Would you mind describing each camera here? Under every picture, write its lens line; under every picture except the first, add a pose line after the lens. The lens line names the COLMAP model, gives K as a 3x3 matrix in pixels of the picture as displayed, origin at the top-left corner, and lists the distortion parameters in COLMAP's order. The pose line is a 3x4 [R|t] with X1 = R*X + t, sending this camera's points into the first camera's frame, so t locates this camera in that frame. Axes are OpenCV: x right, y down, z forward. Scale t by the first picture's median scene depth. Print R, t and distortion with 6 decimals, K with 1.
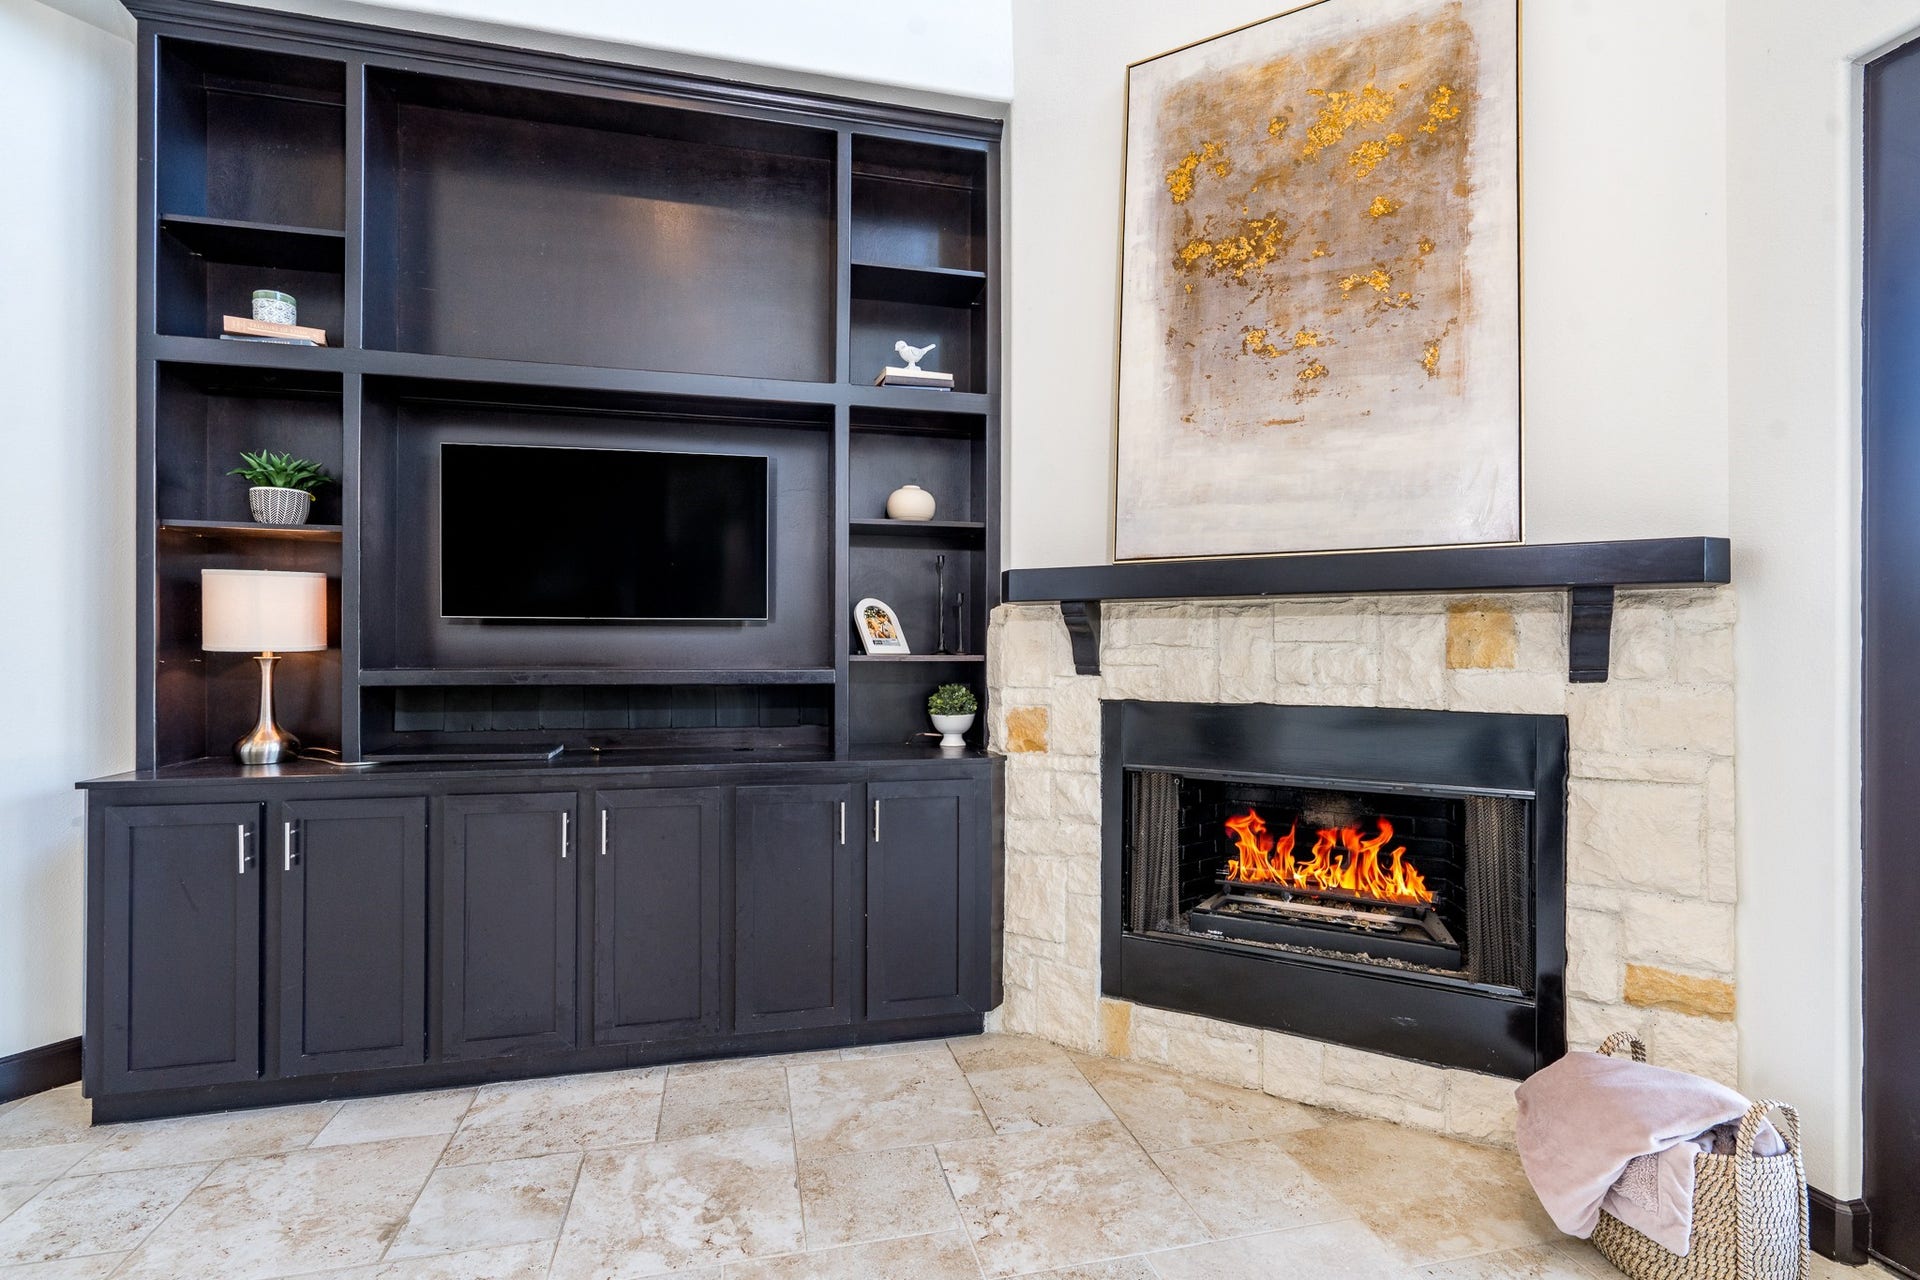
lens RADIAL K [[917.8, 0, 958.3], [0, 917.8, 647.2], [0, 0, 1]] dist [-0.002003, 0.000908]
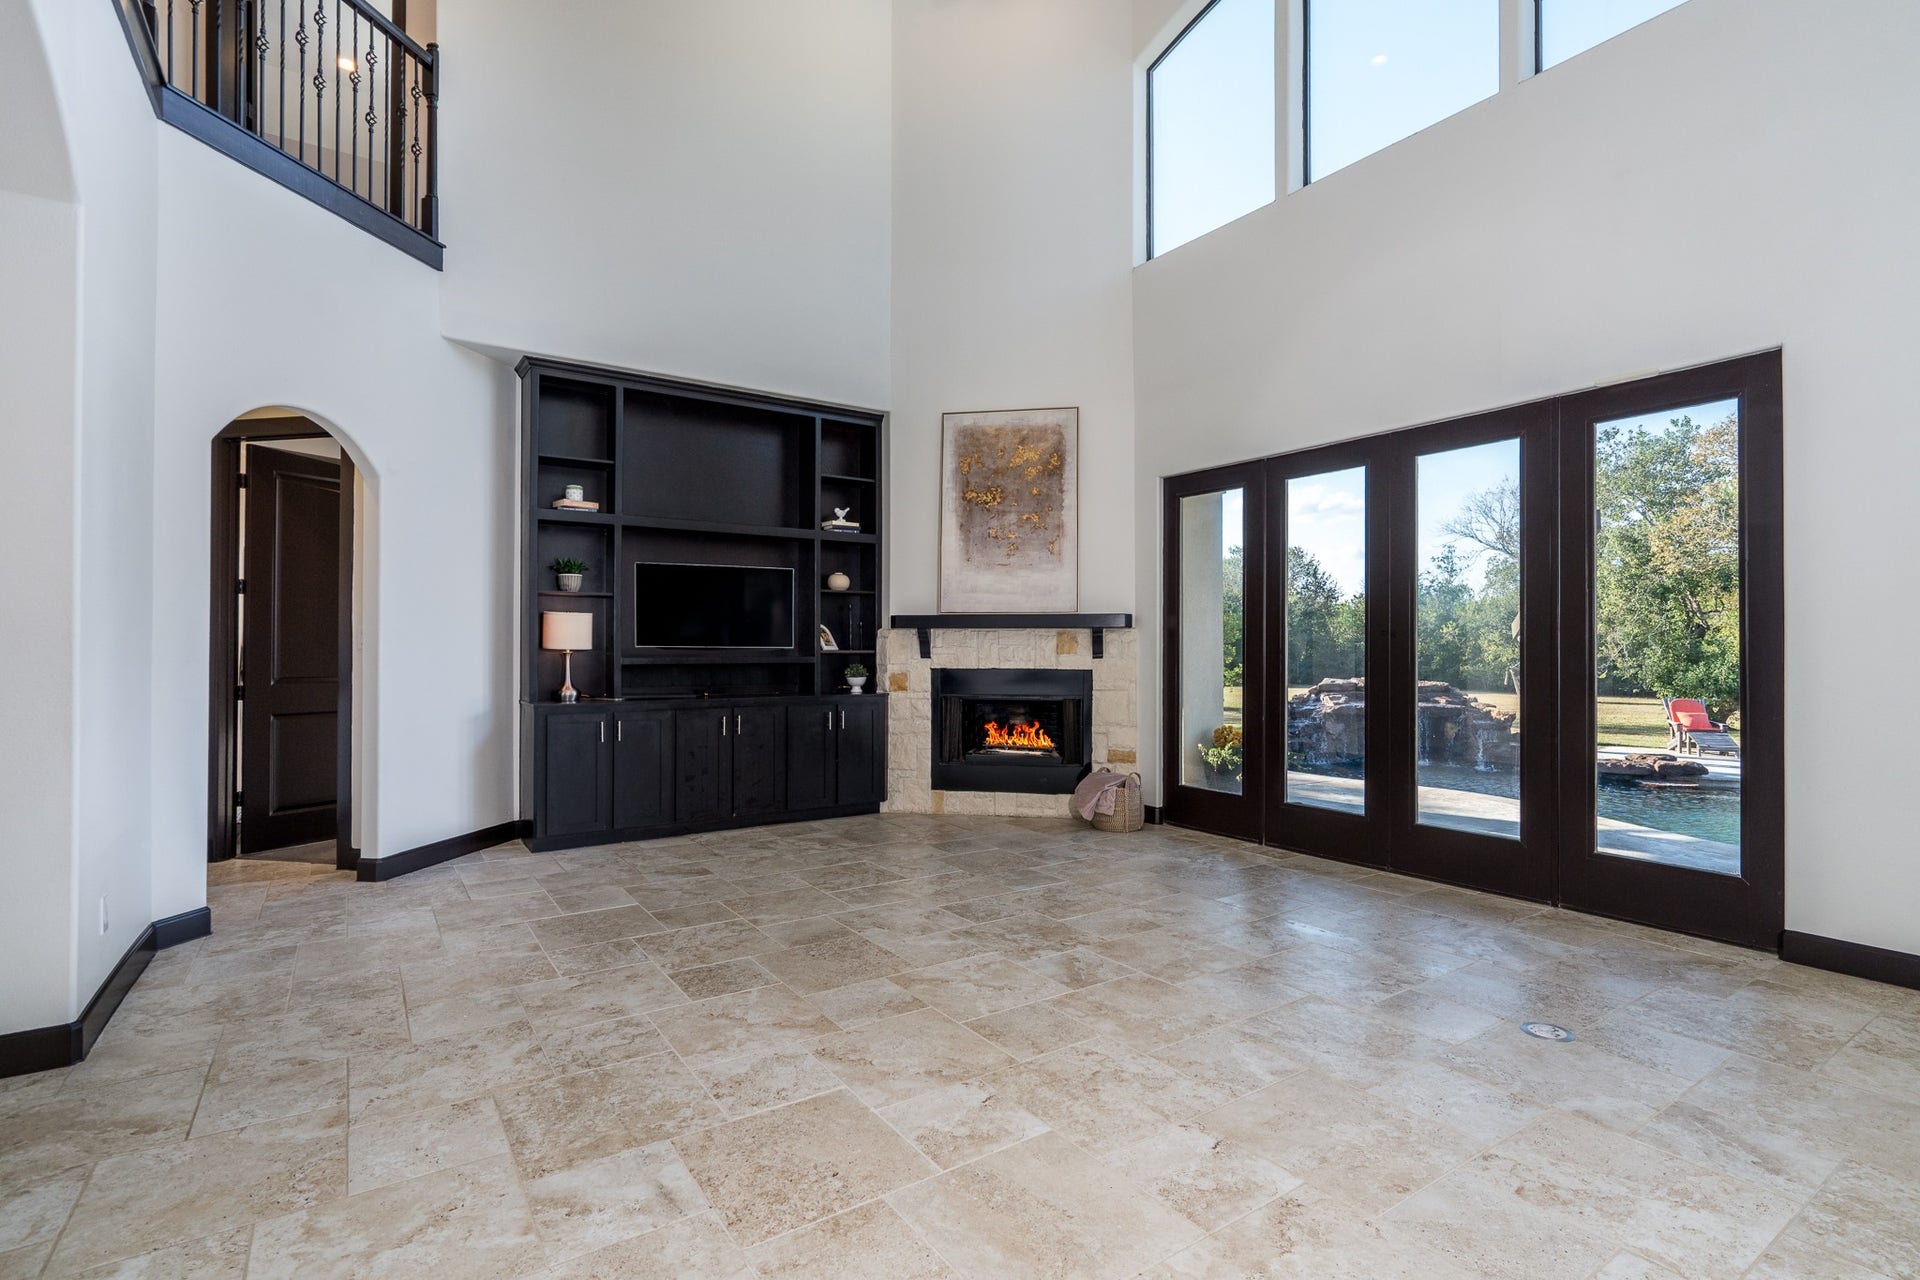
lens RADIAL K [[900.1, 0, 968.7], [0, 900.1, 630.1], [0, 0, 1]] dist [-0.002610, 0.000999]
pose [[0.934259, 0.006375, 0.356539, -0.664120], [-0.000721, 0.999872, -0.015989, -0.006884], [-0.356595, 0.014681, 0.934144, -1.398218]]
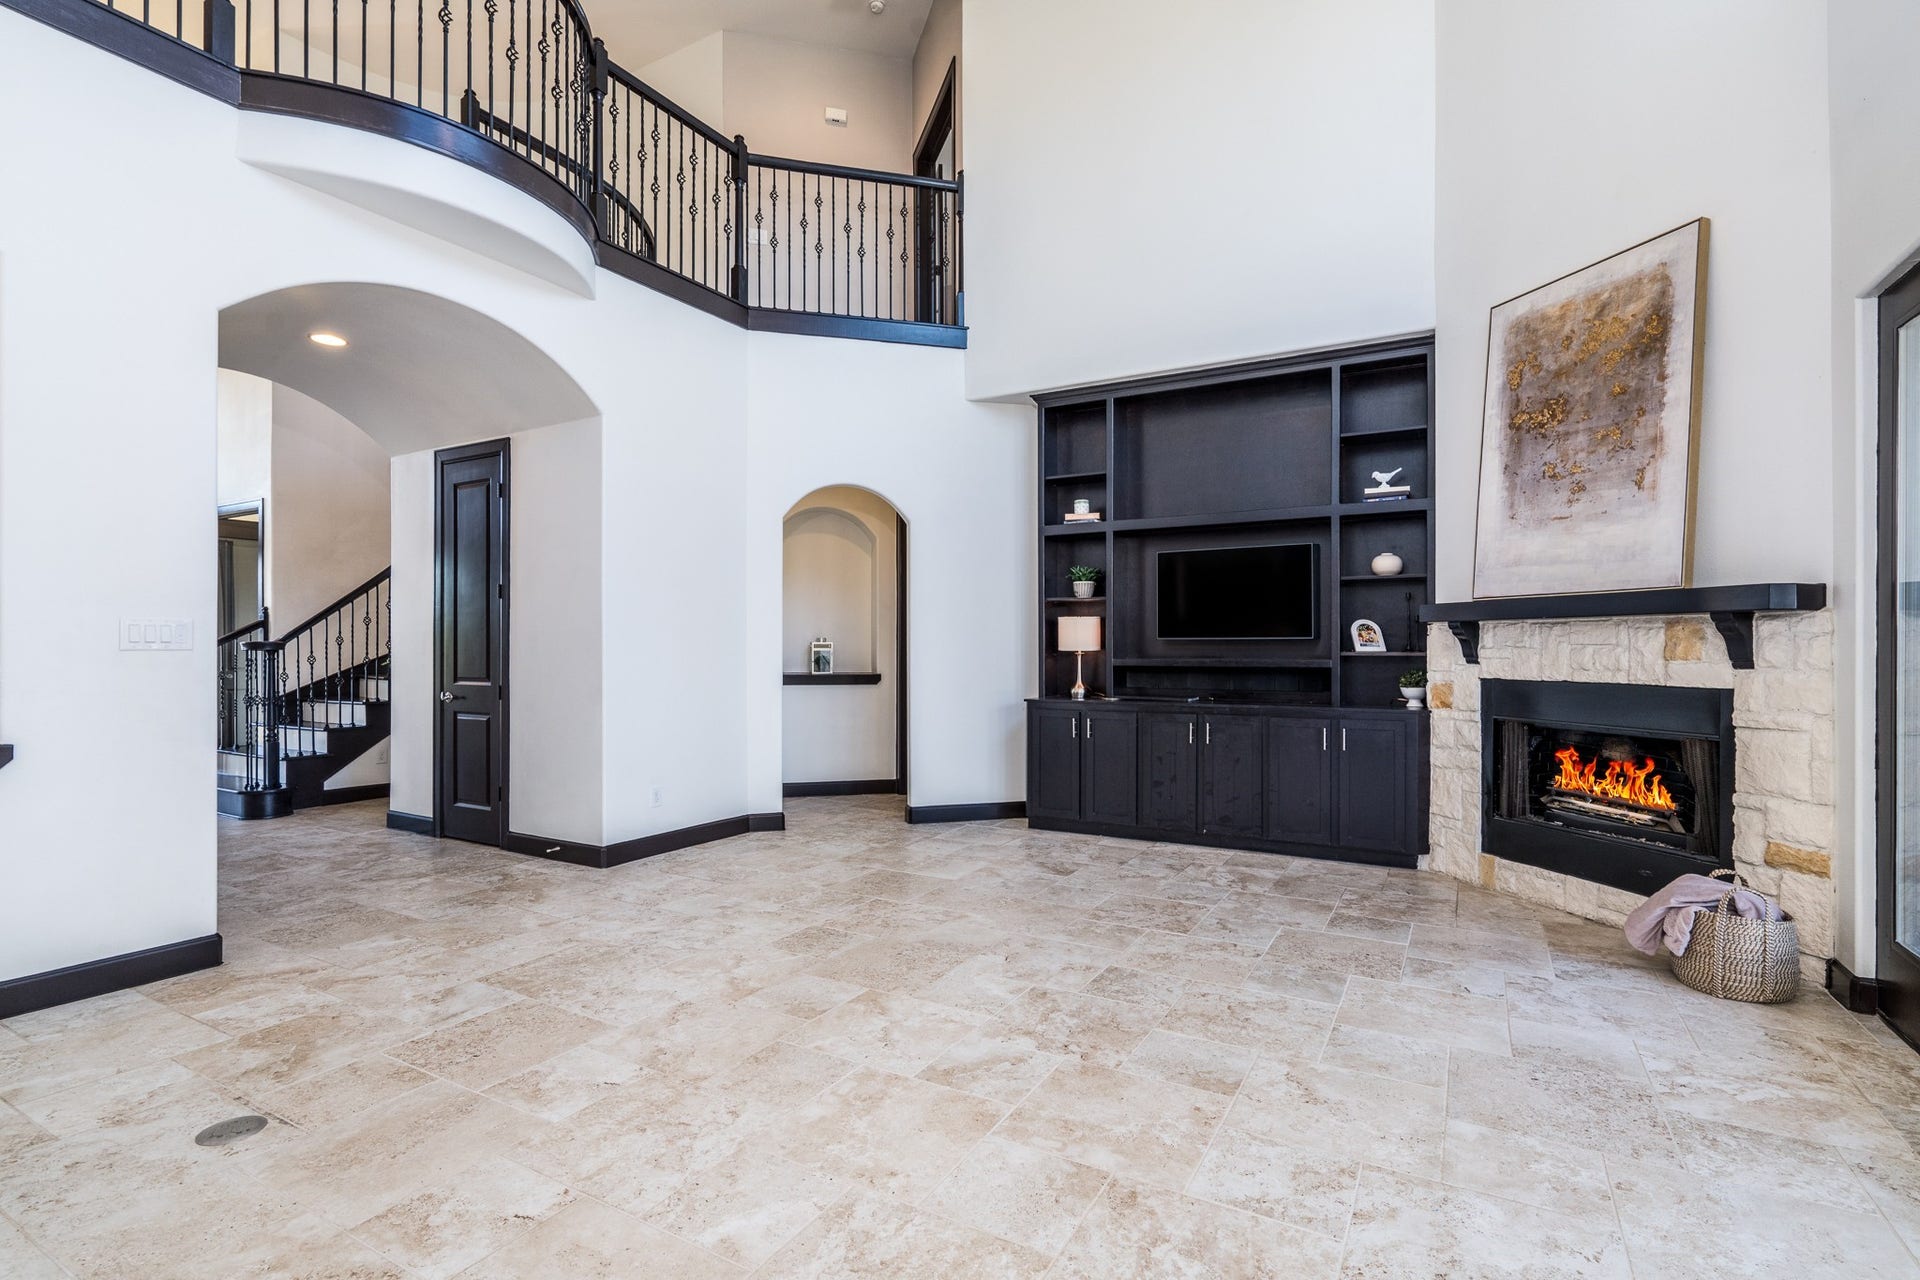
lens RADIAL K [[904.9, 0, 958.8], [0, 904.9, 643.0], [0, 0, 1]] dist [-0.008512, 0.000969]
pose [[0.729852, -0.005953, -0.683579, 0.652089], [0.003488, 0.999981, -0.004985, -0.004304], [0.683596, 0.001254, 0.729859, -0.973433]]
